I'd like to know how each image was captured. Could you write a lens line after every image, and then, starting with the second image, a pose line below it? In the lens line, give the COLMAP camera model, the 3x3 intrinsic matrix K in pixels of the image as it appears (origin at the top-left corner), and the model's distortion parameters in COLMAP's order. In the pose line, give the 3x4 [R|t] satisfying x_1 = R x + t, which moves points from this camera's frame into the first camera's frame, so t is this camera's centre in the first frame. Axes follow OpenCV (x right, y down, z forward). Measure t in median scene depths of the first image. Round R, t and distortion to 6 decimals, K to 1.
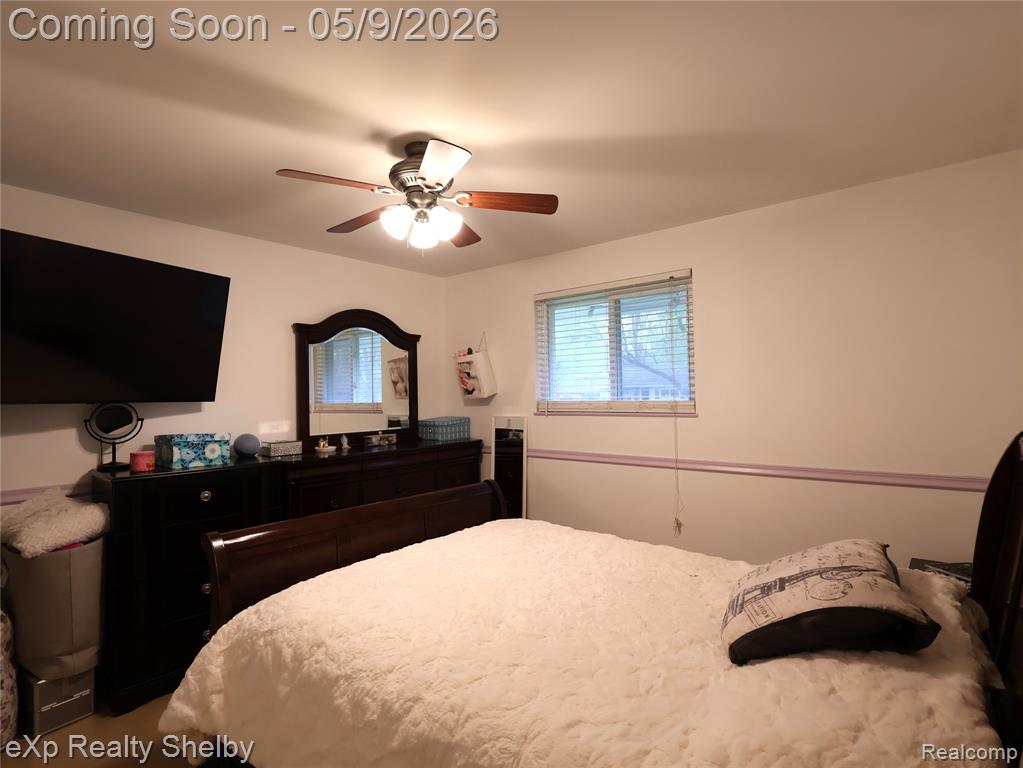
lens RADIAL K [[535.1, 0, 511.5], [0, 535.1, 384.0], [0, 0, 1]] dist [0.000238, 0.001350]
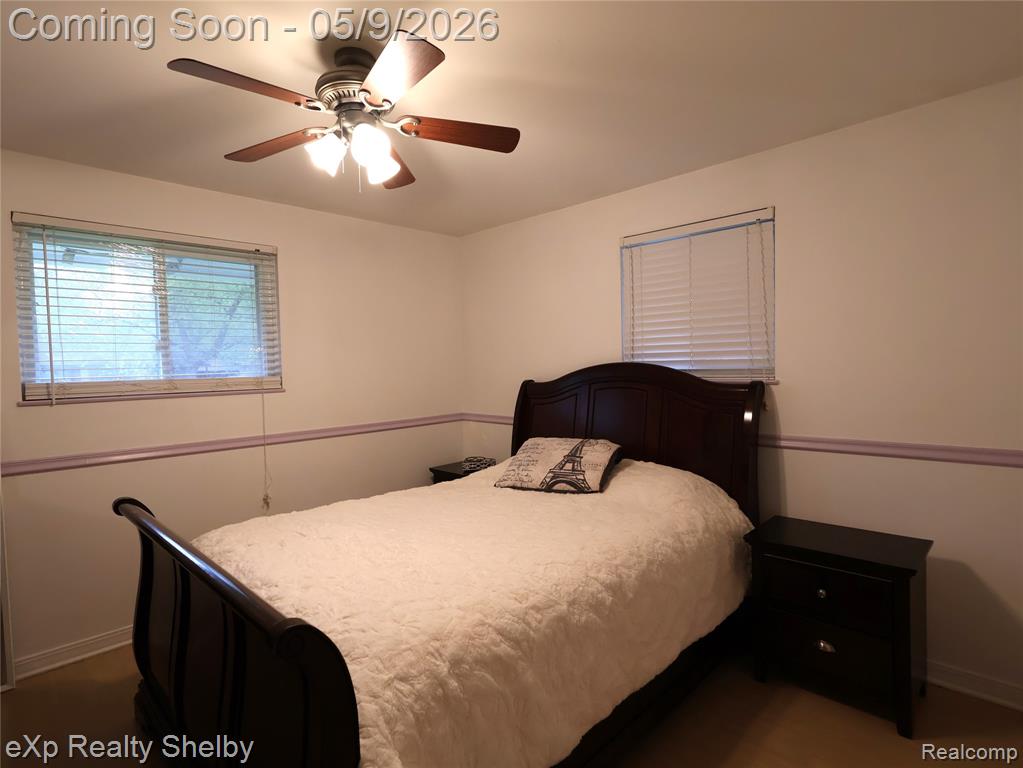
lens RADIAL K [[535.1, 0, 511.5], [0, 535.1, 384.0], [0, 0, 1]] dist [0.000238, 0.001350]
pose [[0.081799, -0.020878, 0.996430, -0.642822], [0.002615, 0.999782, 0.020734, 0.025451], [-0.996645, 0.000910, 0.081836, 0.460359]]
